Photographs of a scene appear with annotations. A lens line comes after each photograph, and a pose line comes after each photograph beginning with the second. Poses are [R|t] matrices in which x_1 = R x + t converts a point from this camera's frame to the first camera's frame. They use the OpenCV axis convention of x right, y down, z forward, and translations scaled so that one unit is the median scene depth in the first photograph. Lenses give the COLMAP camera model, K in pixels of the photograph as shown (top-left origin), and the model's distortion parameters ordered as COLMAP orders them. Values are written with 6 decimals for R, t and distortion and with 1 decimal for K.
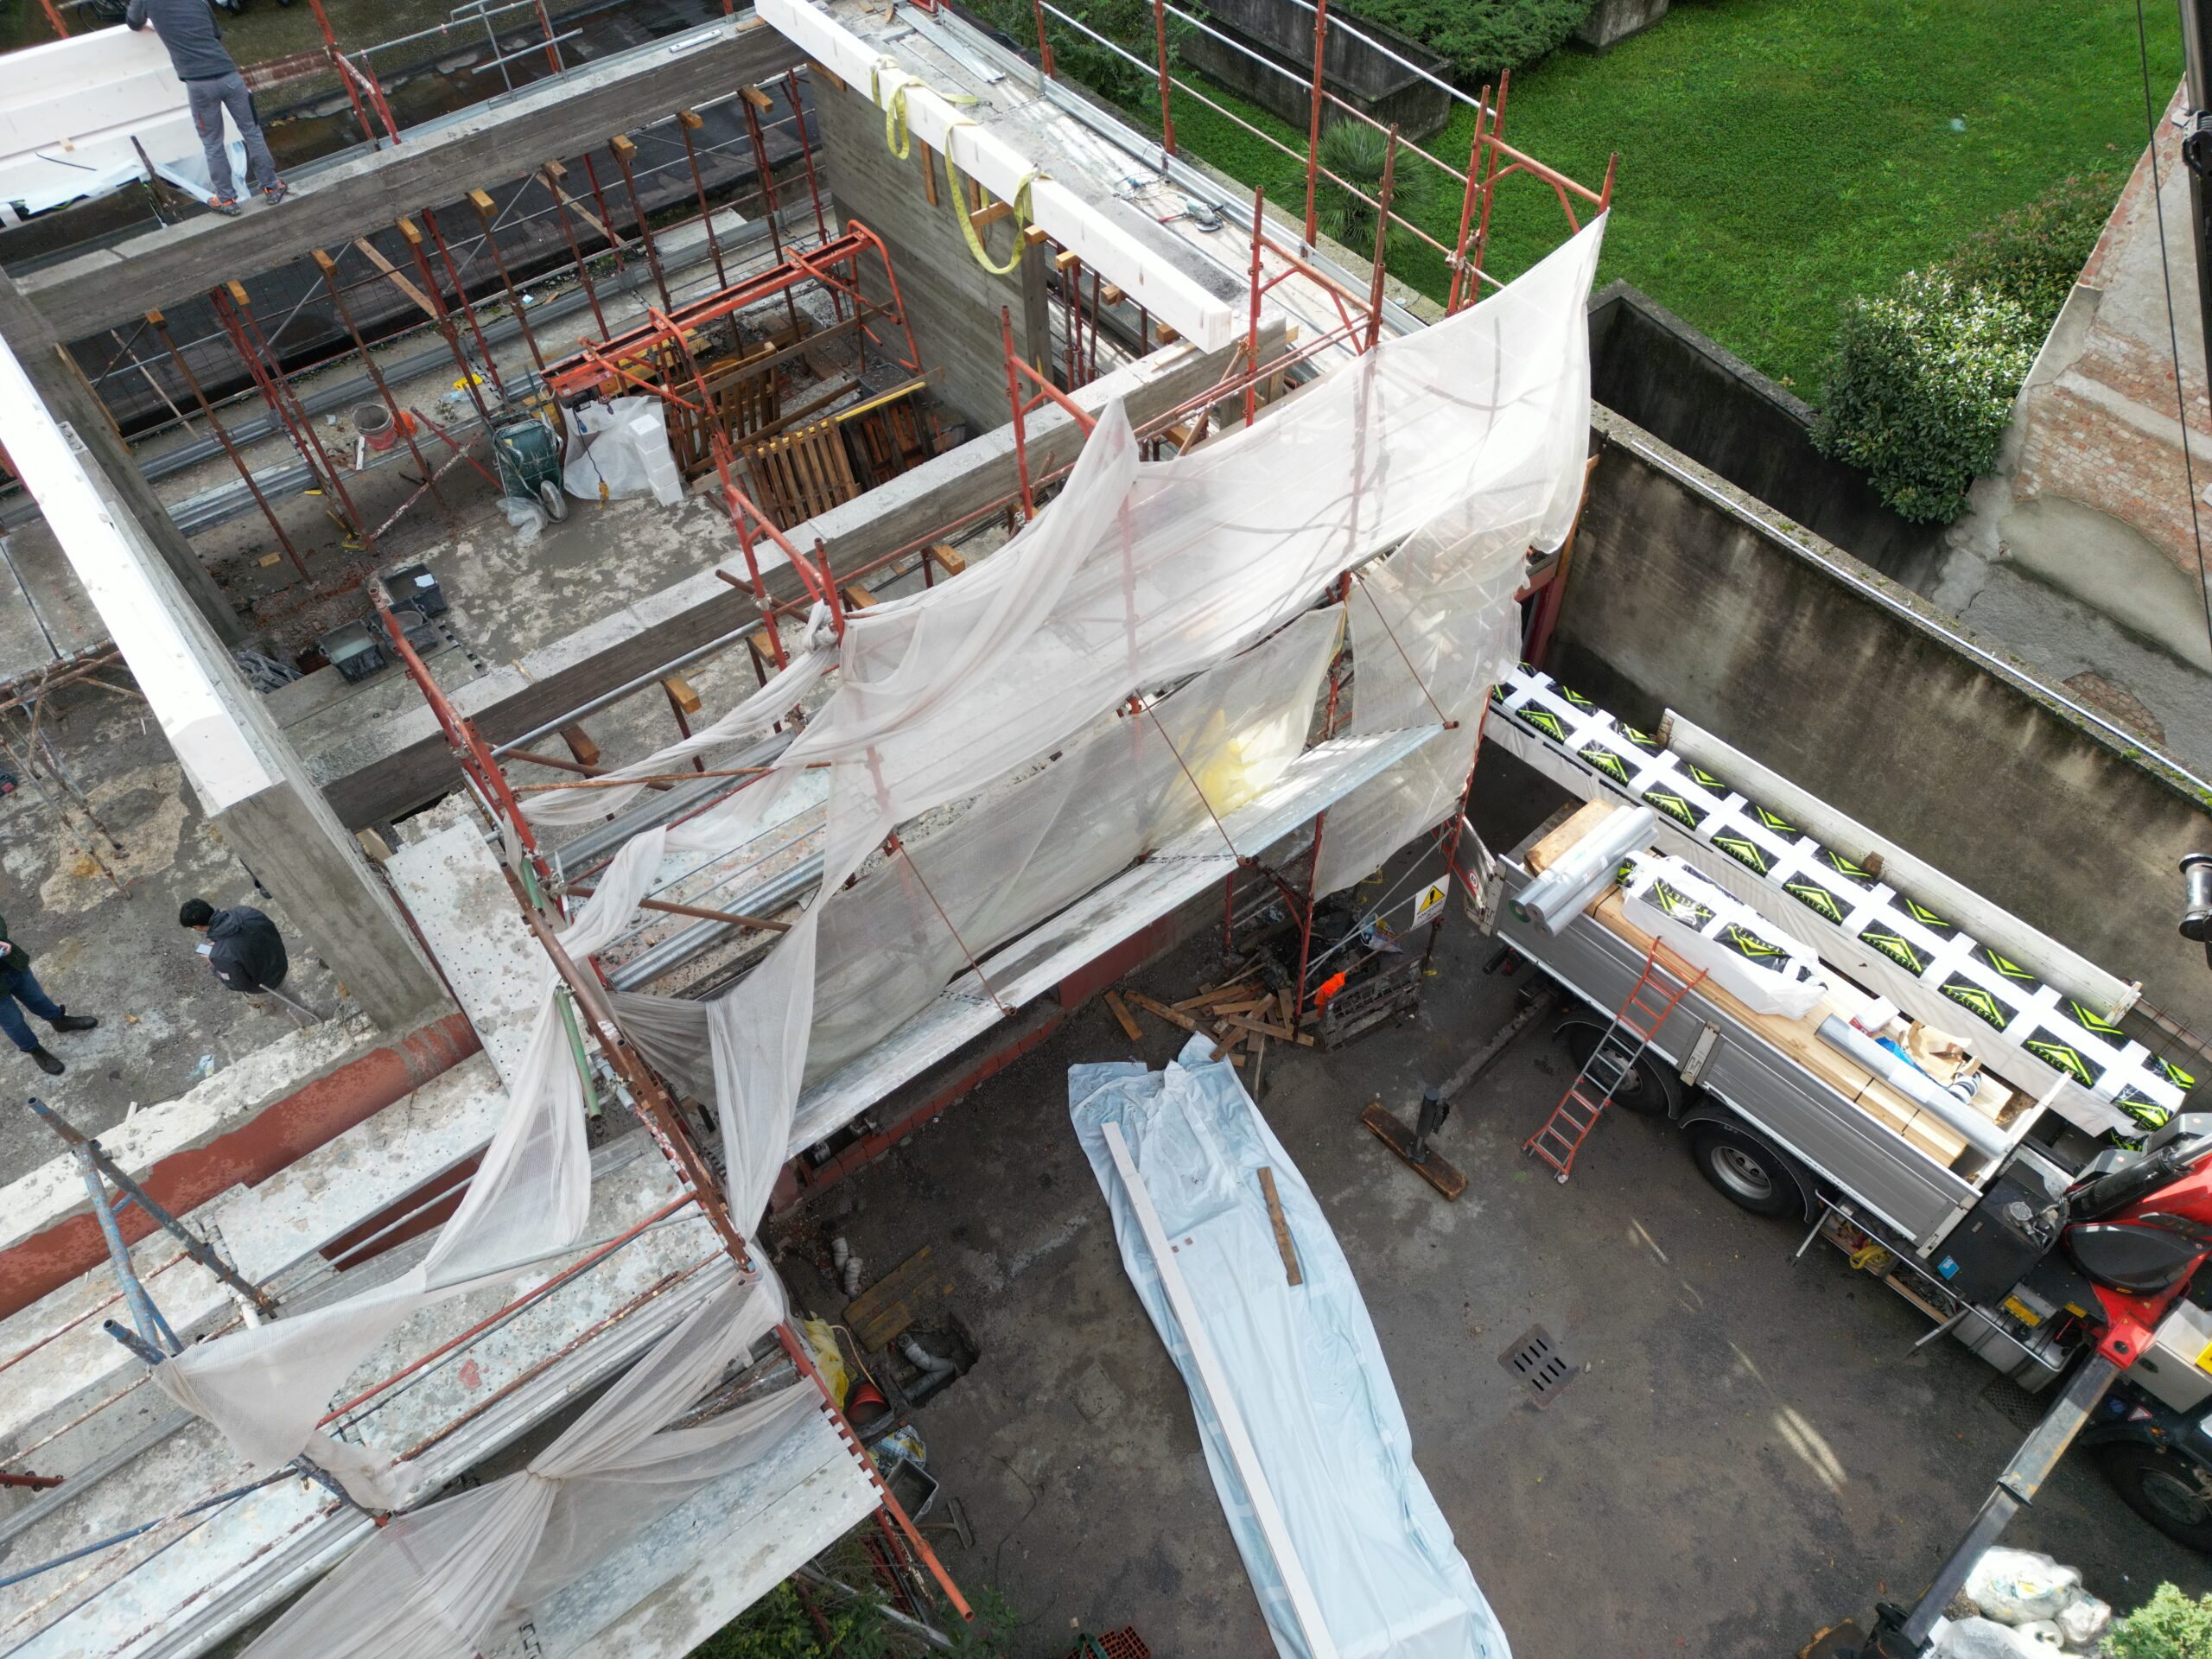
lens RADIAL K [[1548.2, 0, 1116.4], [0, 1548.2, 824.3], [0, 0, 1]] dist [0.062726, -0.047000]
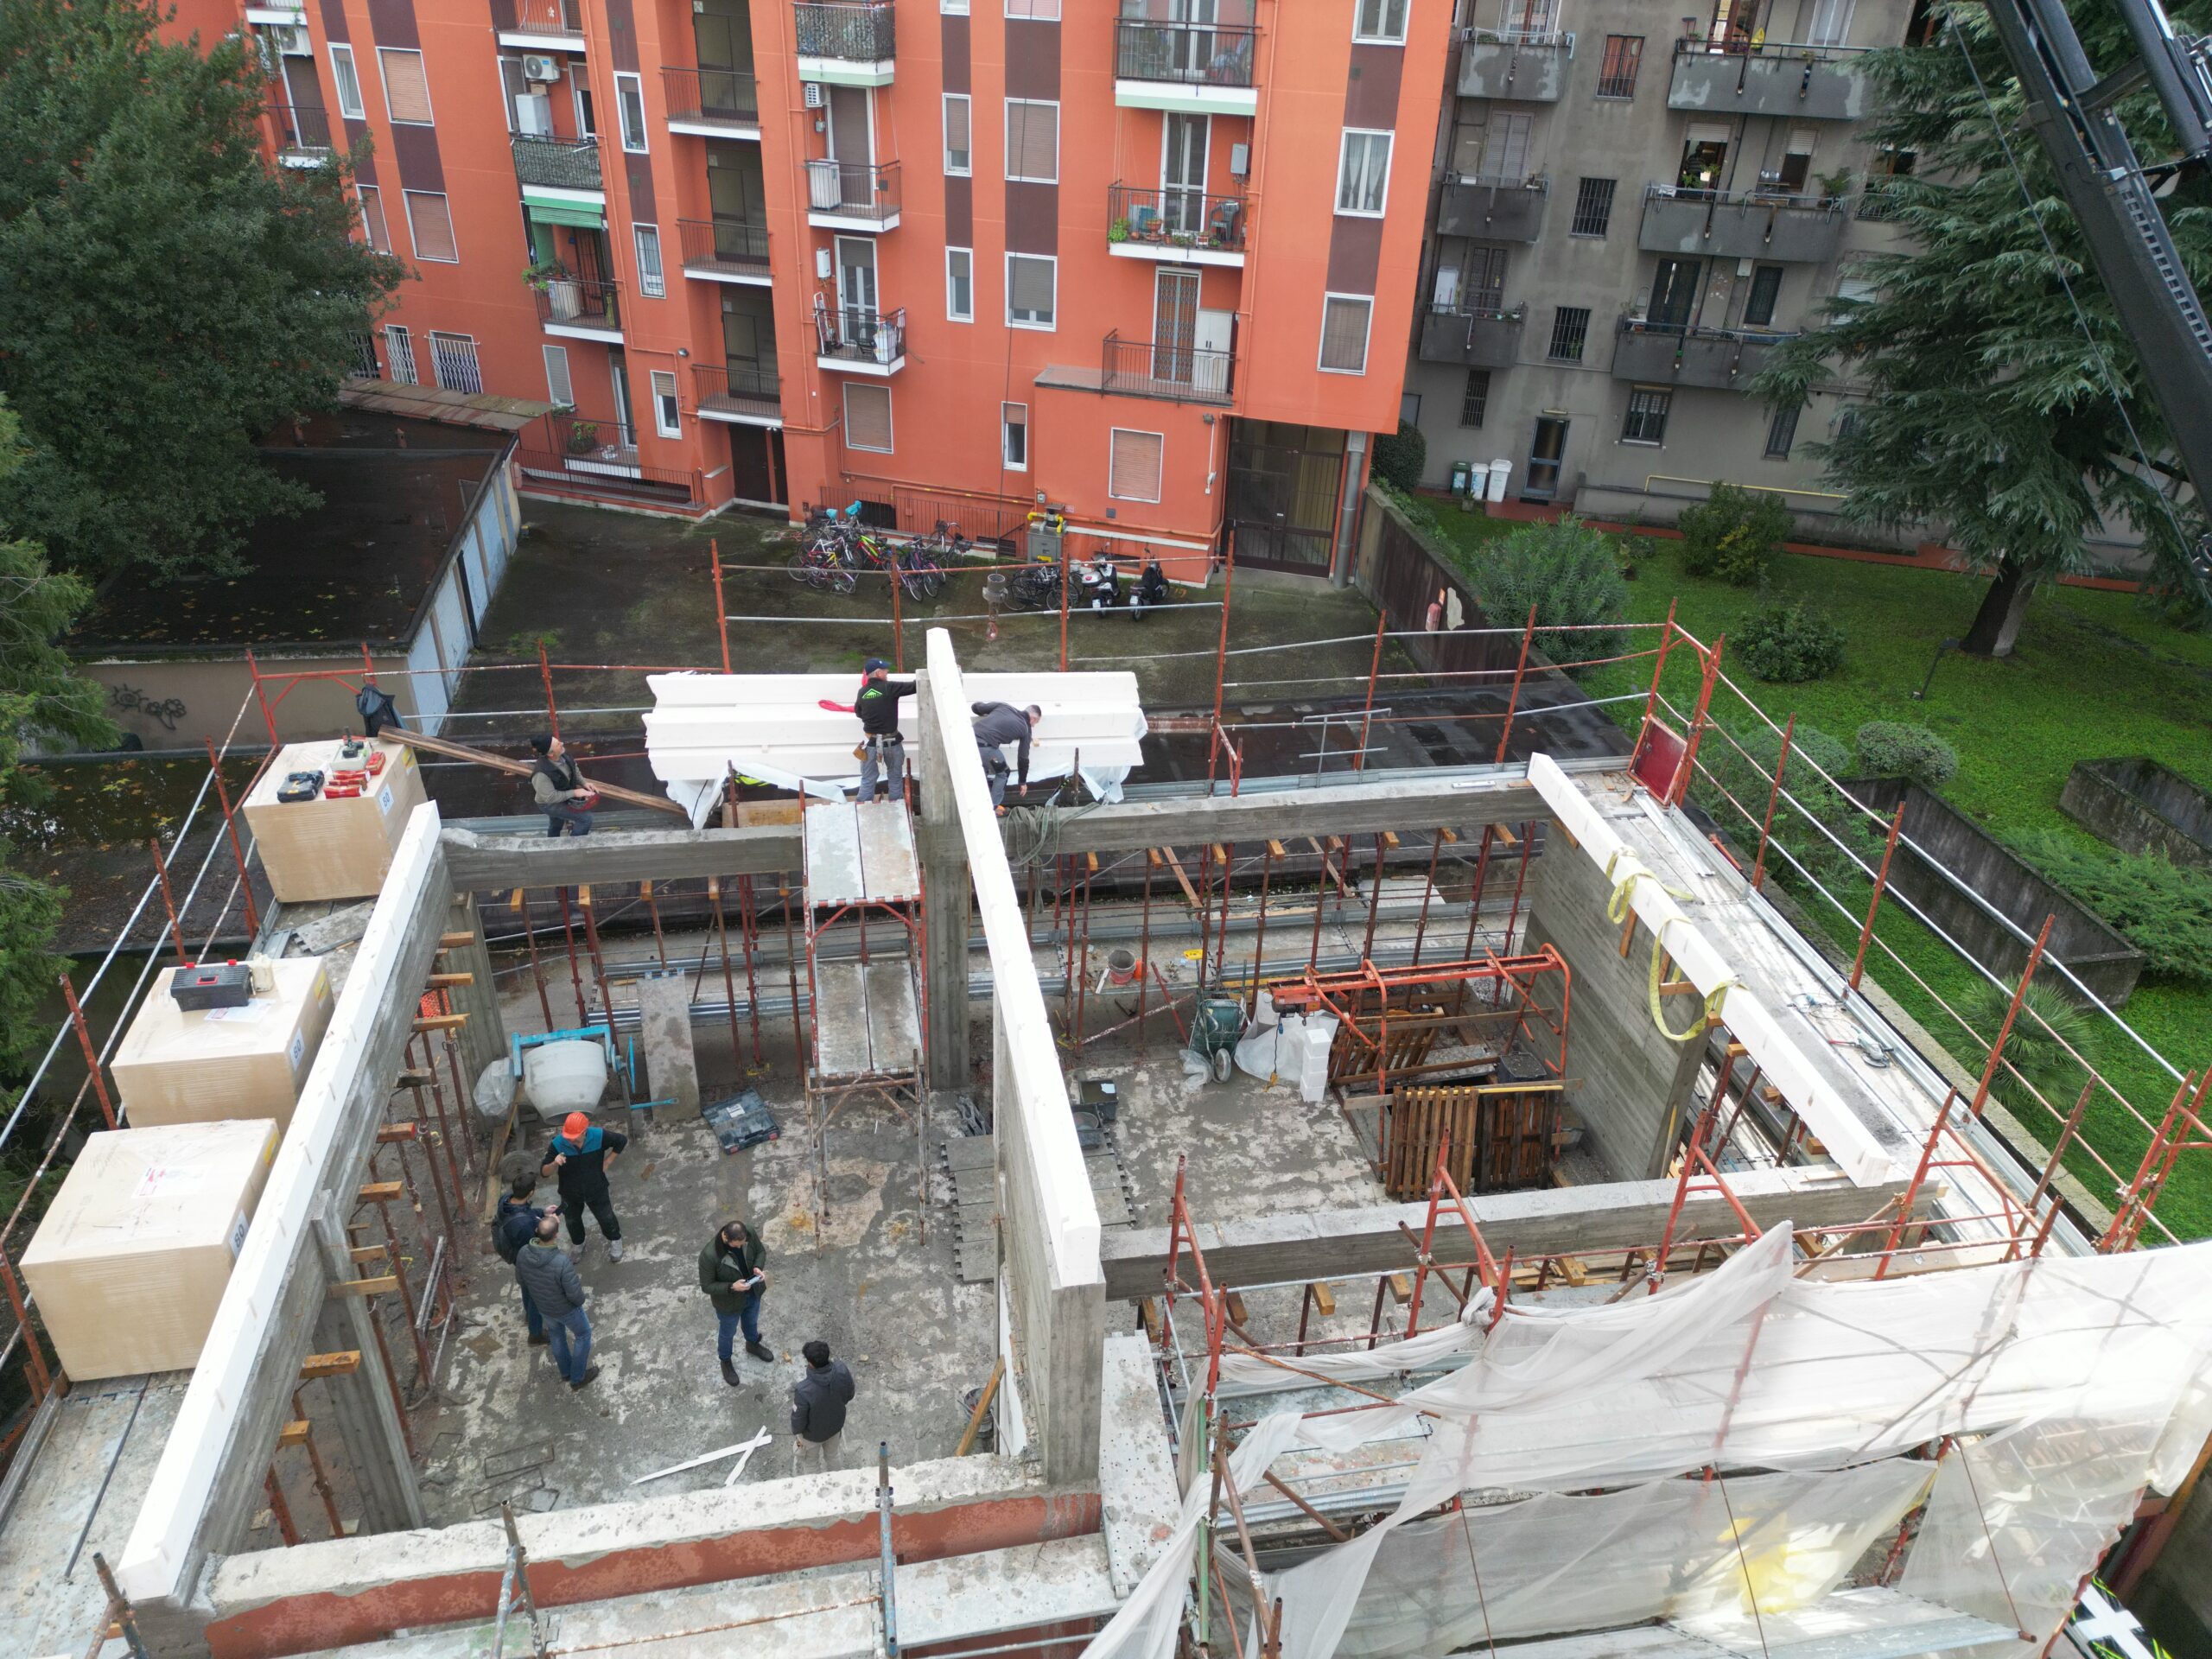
lens RADIAL K [[1548.2, 0, 1114.0], [0, 1548.2, 818.8], [0, 0, 1]] dist [0.062726, -0.047000]
pose [[0.887481, 0.292060, -0.356480, -0.073911], [-0.401057, 0.870504, -0.285266, 0.002191], [0.227002, 0.396137, 0.889688, -0.184212]]
